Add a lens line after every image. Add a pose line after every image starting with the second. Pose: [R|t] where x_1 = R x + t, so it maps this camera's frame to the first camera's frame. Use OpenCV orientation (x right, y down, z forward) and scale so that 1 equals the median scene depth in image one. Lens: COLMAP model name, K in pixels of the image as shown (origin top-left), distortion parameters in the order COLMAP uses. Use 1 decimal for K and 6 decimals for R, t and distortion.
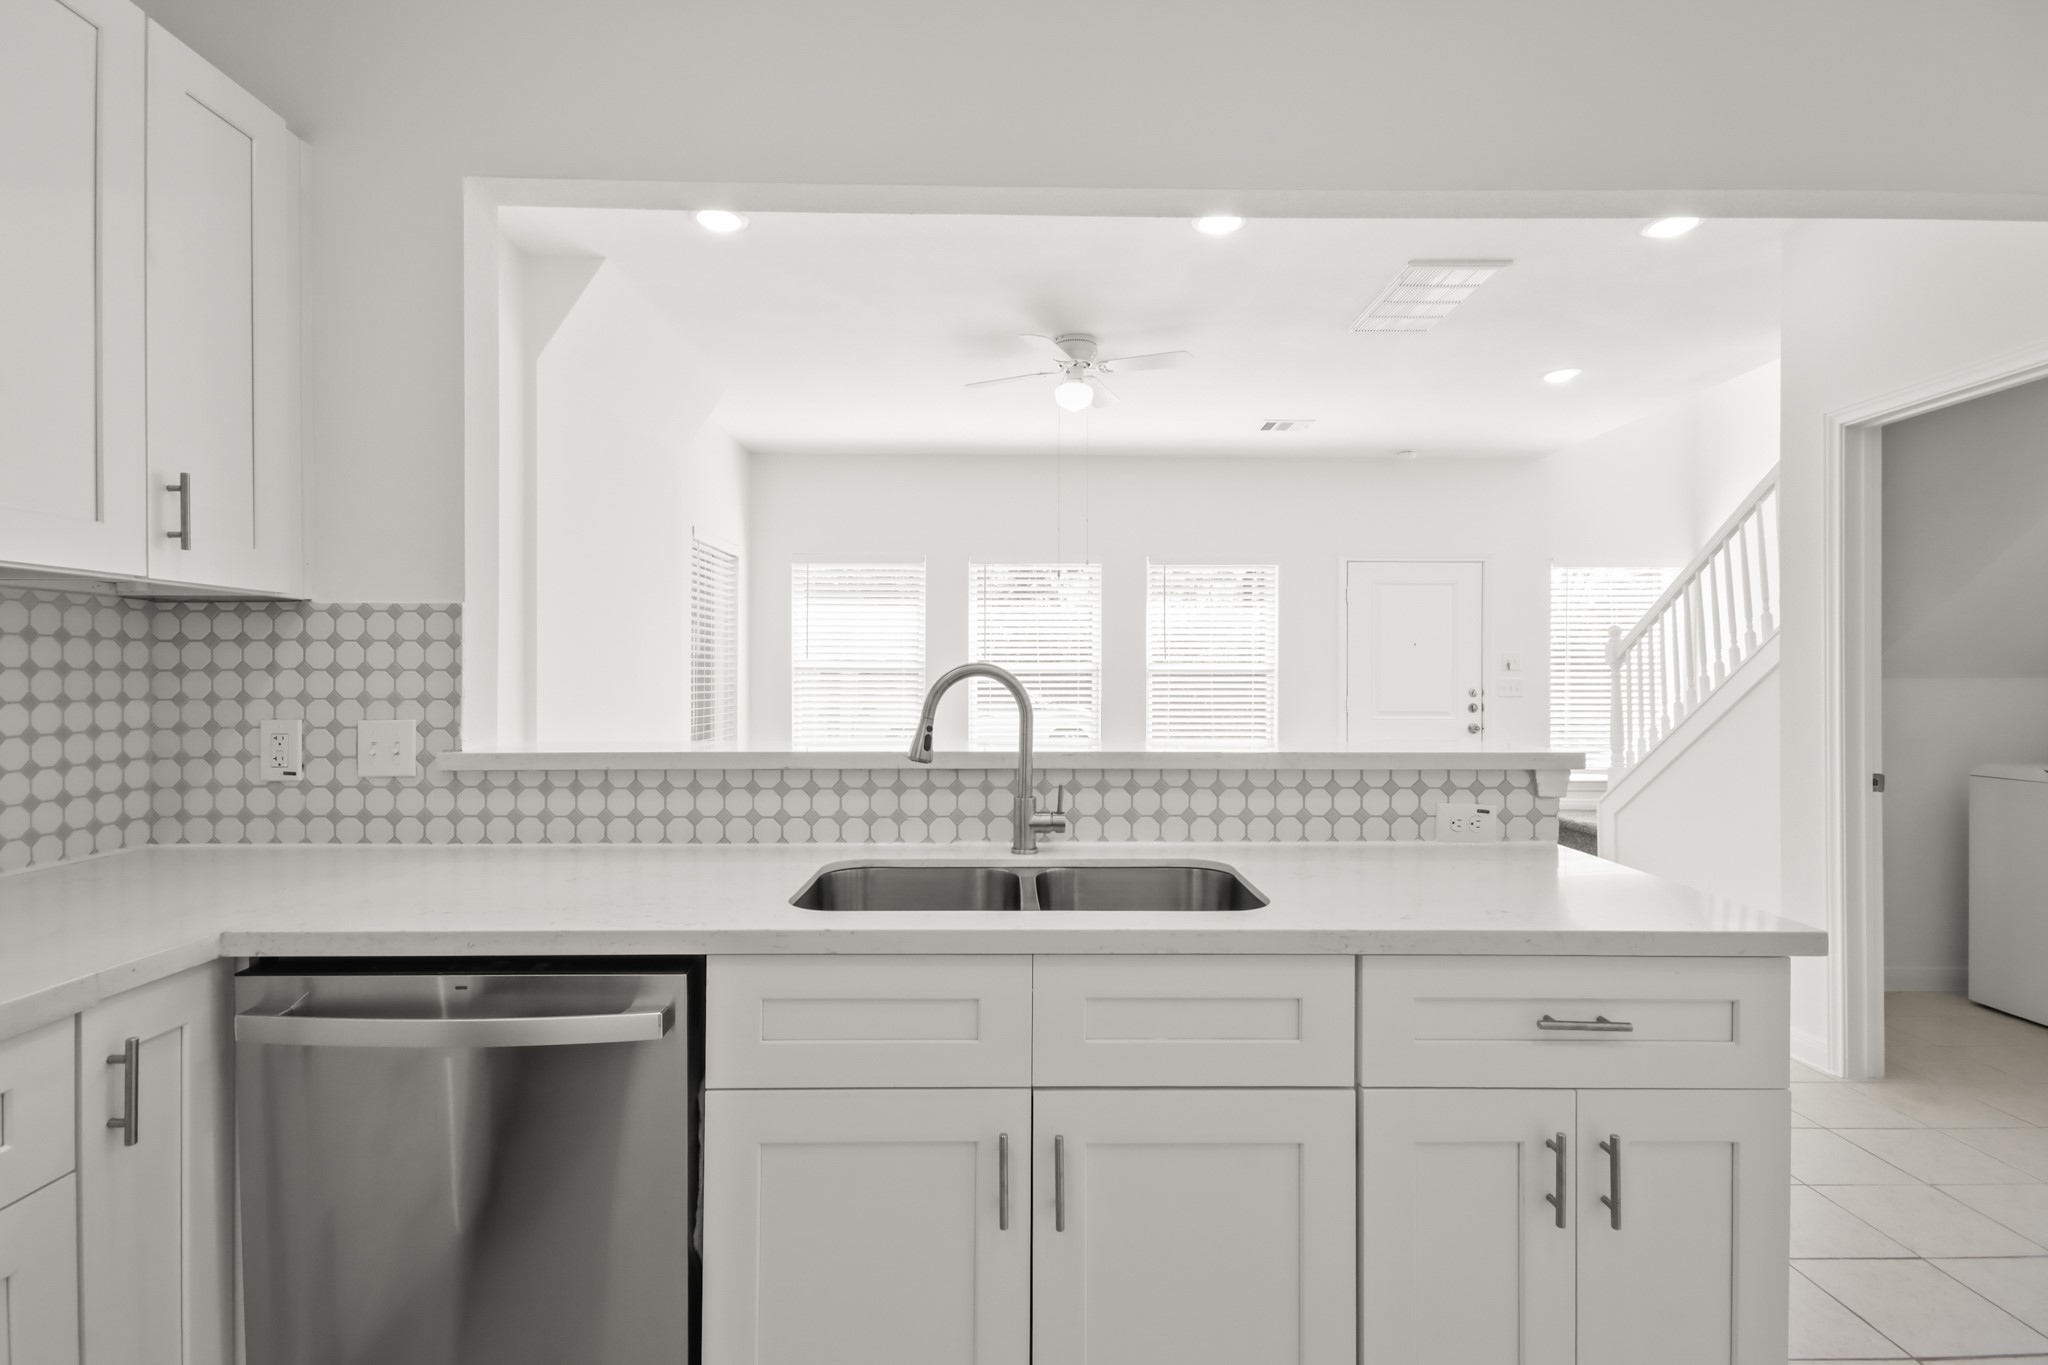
lens RADIAL K [[976.5, 0, 1033.0], [0, 976.5, 683.2], [0, 0, 1]] dist [0.014401, -0.001797]
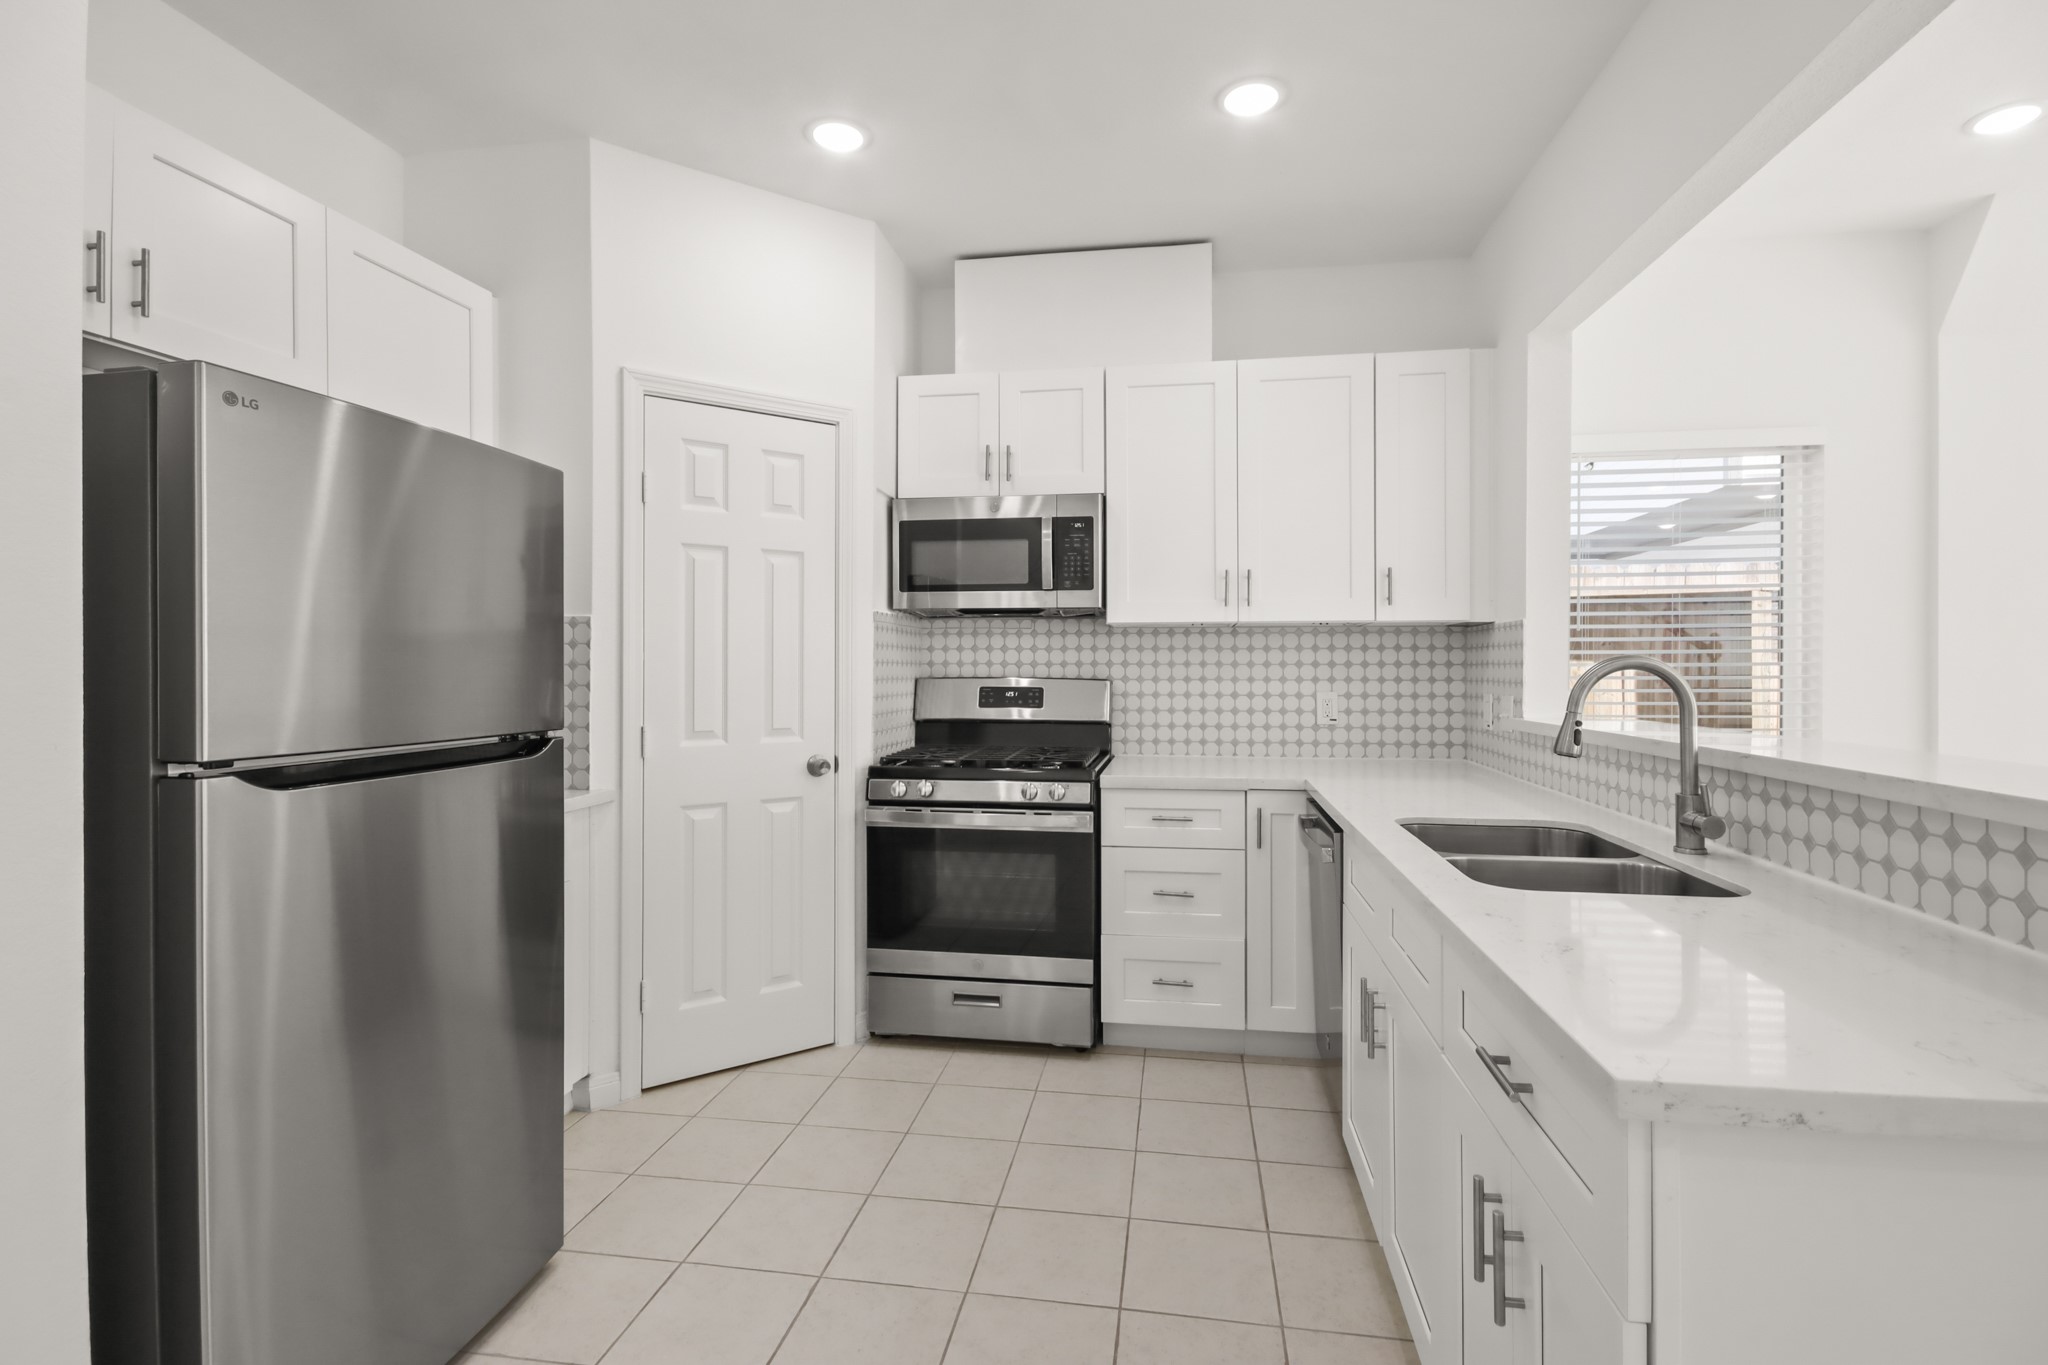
lens RADIAL K [[976.5, 0, 1032.7], [0, 976.5, 663.7], [0, 0, 1]] dist [0.014401, -0.001797]
pose [[-0.174188, -0.005345, -0.984698, 1.054779], [-0.004537, 0.999979, -0.004625, -0.003009], [0.984702, 0.003662, -0.174208, 0.534750]]
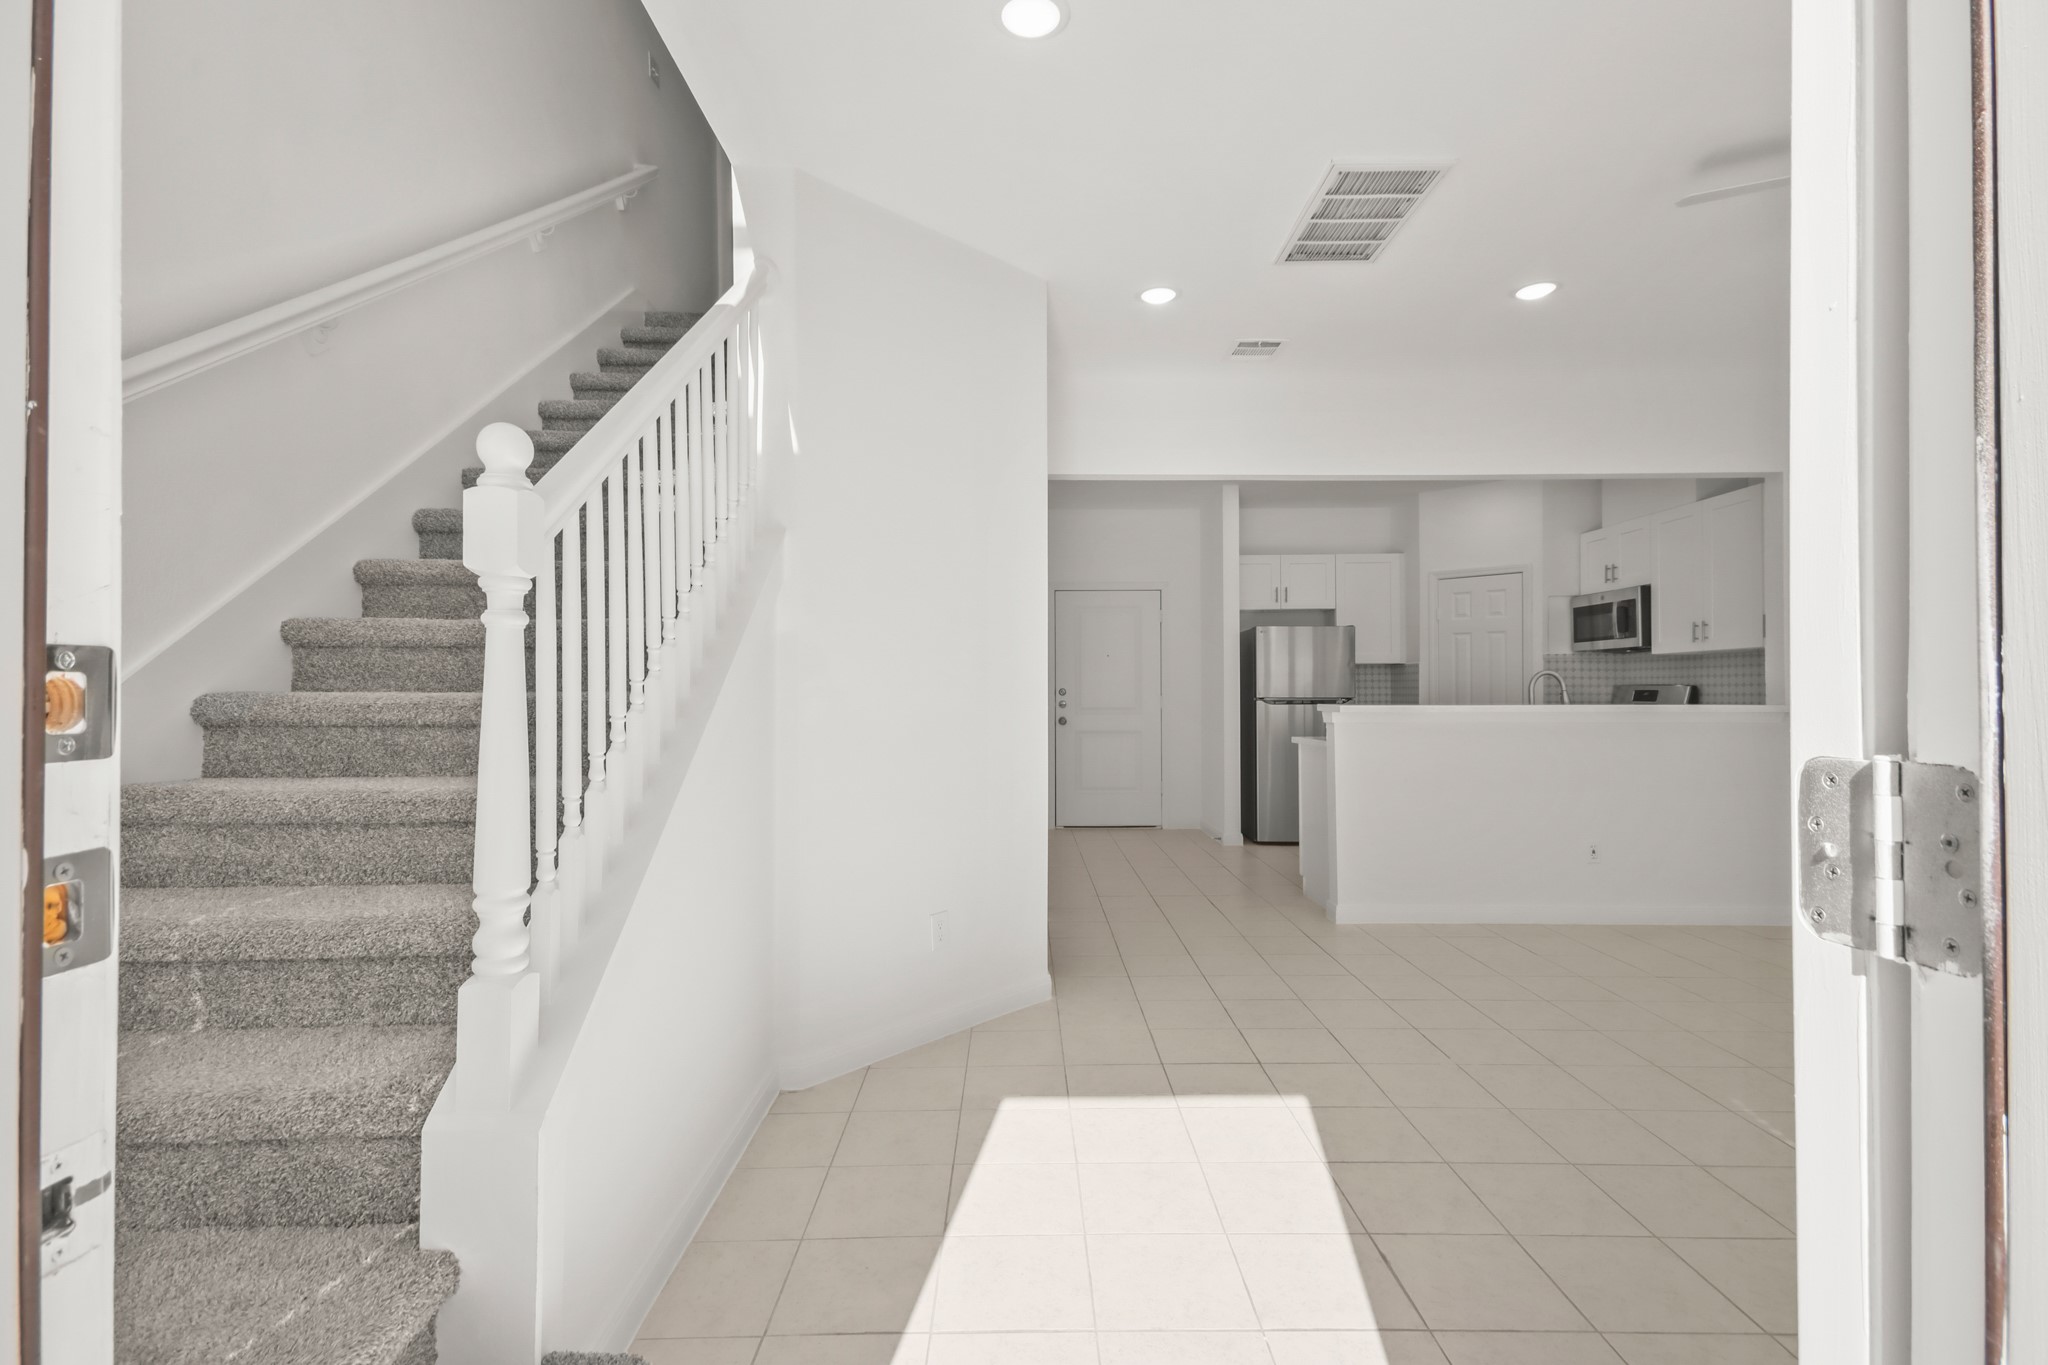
lens RADIAL K [[976.5, 0, 1024.4], [0, 976.5, 688.2], [0, 0, 1]] dist [0.014401, -0.001797]
pose [[-0.999905, -0.004061, 0.013196, 1.329712], [-0.004070, 0.999992, -0.000627, 0.038101], [-0.013193, -0.000681, -0.999913, 3.678794]]
